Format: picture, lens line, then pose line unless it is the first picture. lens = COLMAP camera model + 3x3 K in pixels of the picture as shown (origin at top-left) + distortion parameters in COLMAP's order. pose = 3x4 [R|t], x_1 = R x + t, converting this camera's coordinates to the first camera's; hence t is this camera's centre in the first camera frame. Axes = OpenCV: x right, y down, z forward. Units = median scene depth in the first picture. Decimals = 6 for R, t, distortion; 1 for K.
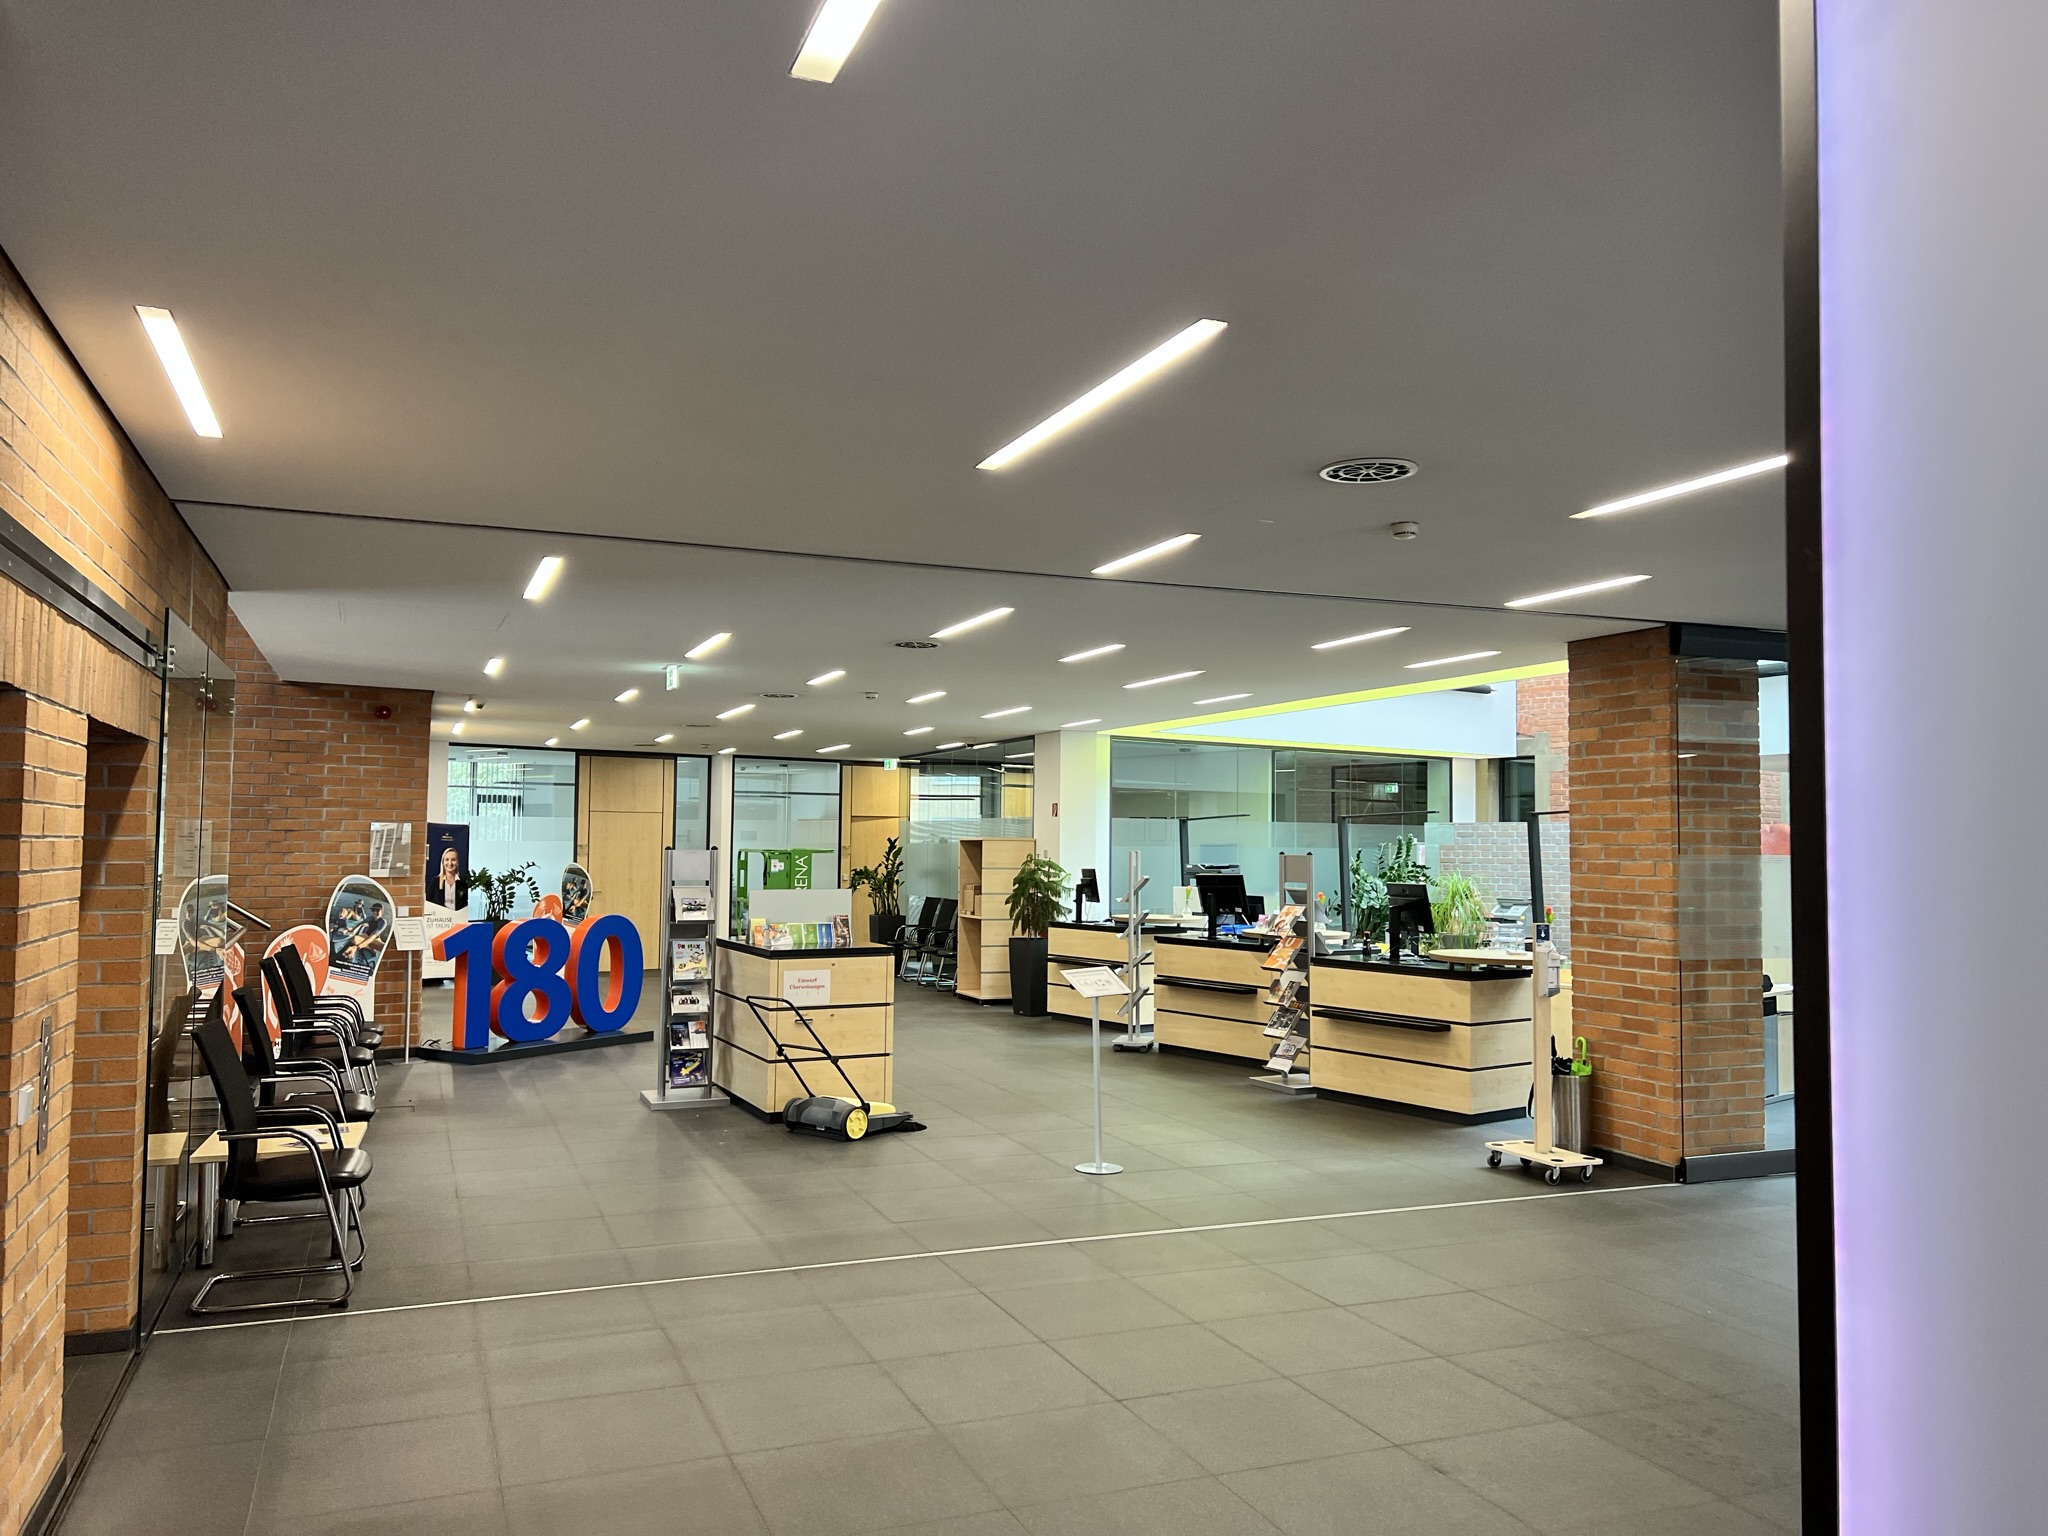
lens RADIAL K [[1526.5, 0, 1032.8], [0, 1526.5, 766.3], [0, 0, 1]] dist [0.061798, -0.069049]
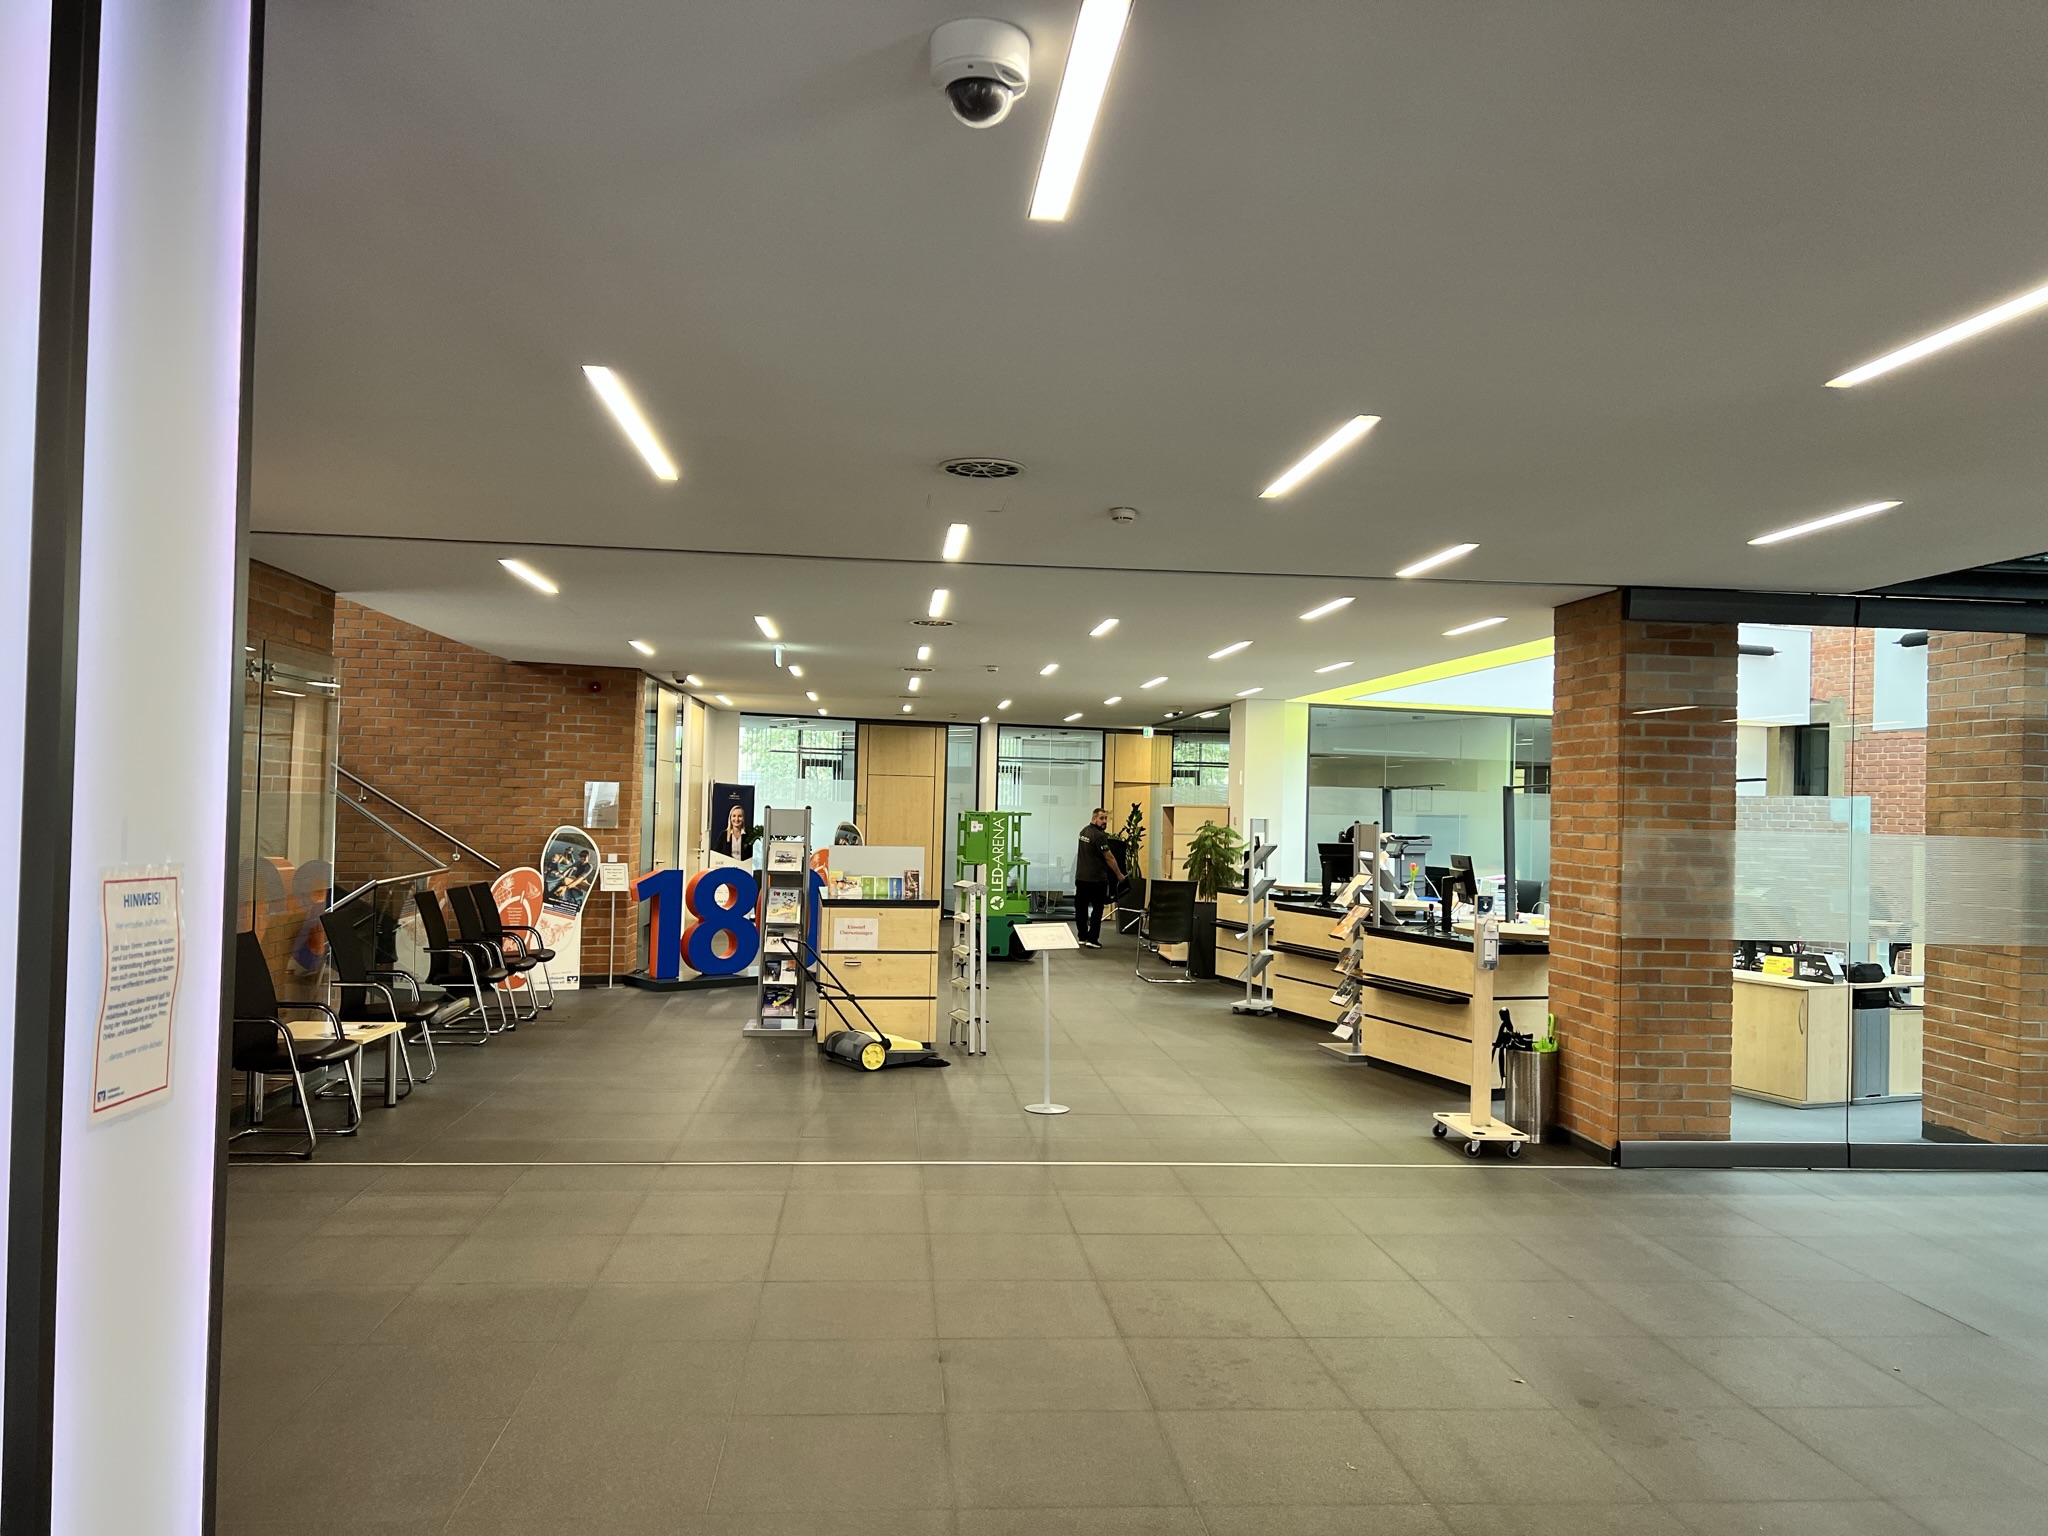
lens RADIAL K [[1526.5, 0, 1032.8], [0, 1526.5, 766.3], [0, 0, 1]] dist [0.061798, -0.069049]
pose [[0.956700, 0.007744, -0.290974, 0.276929], [-0.001473, 0.999762, 0.021766, -0.001273], [0.291073, -0.020395, 0.956483, -0.020744]]
